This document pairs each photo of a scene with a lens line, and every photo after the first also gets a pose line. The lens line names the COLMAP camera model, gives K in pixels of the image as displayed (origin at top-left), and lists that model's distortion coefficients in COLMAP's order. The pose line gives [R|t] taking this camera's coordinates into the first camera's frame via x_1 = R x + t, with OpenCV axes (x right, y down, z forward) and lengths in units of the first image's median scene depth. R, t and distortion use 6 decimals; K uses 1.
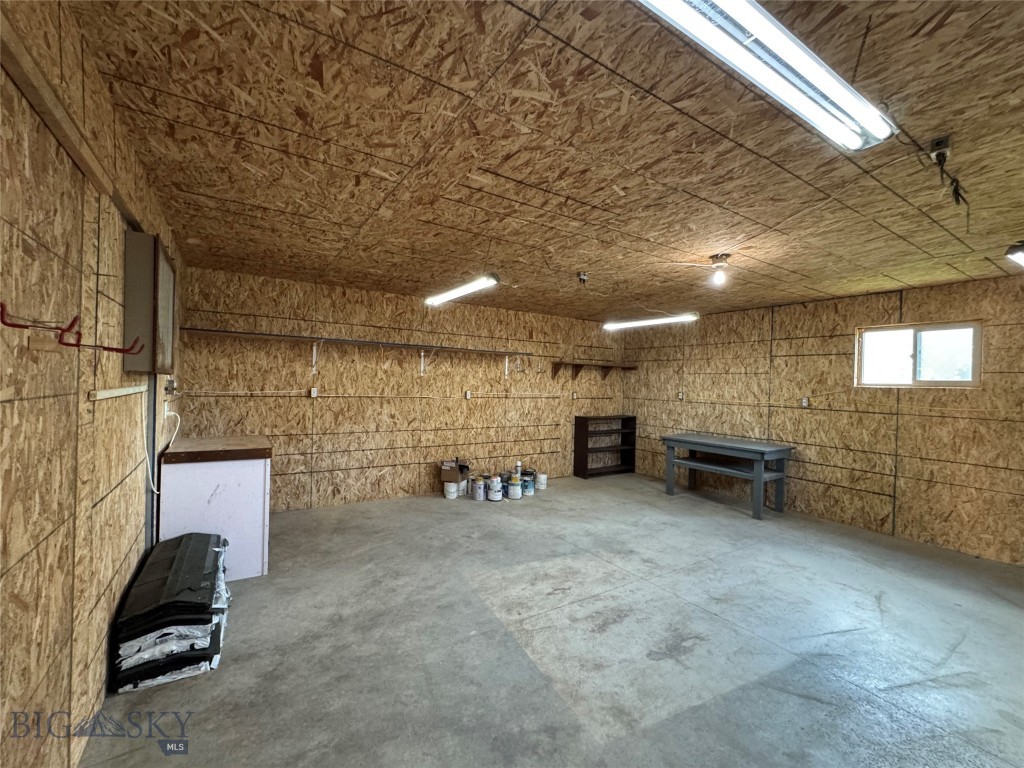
lens RADIAL K [[430.0, 0, 512.0], [0, 430.0, 384.0], [0, 0, 1]] dist [-0.002210, 0.000025]
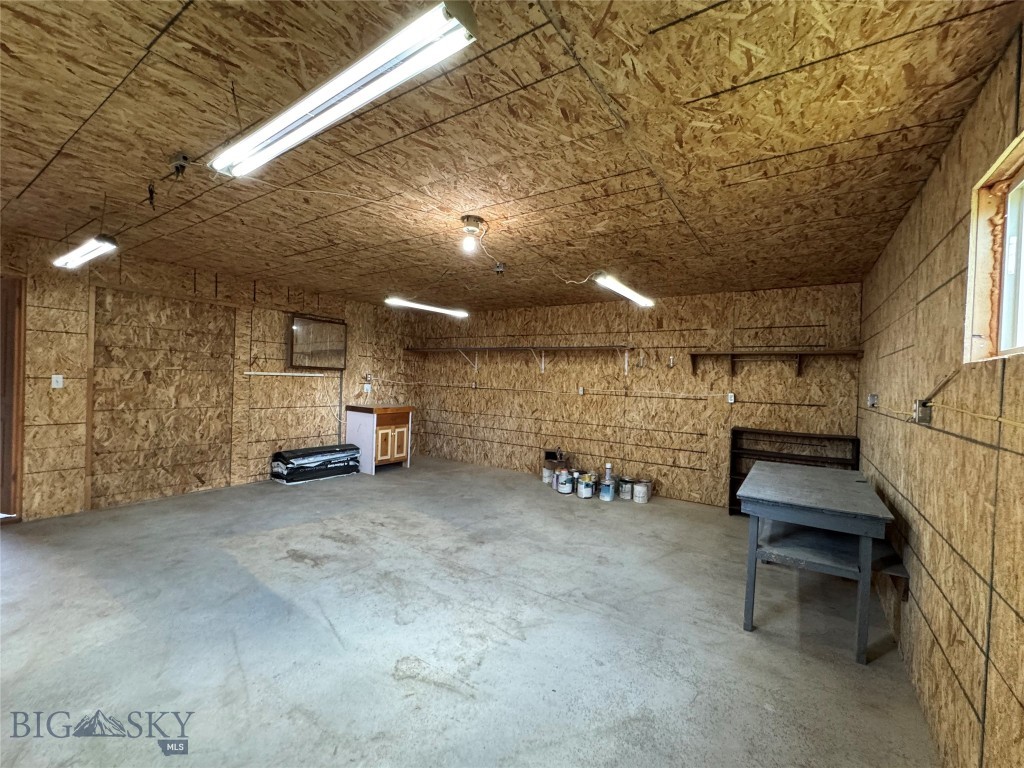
lens RADIAL K [[430.0, 0, 512.0], [0, 430.0, 384.0], [0, 0, 1]] dist [-0.002210, 0.000025]
pose [[0.397989, -0.004753, -0.917378, 0.907641], [-0.027062, 0.999491, -0.016918, 0.035672], [0.916991, 0.031559, 0.397658, 0.505696]]
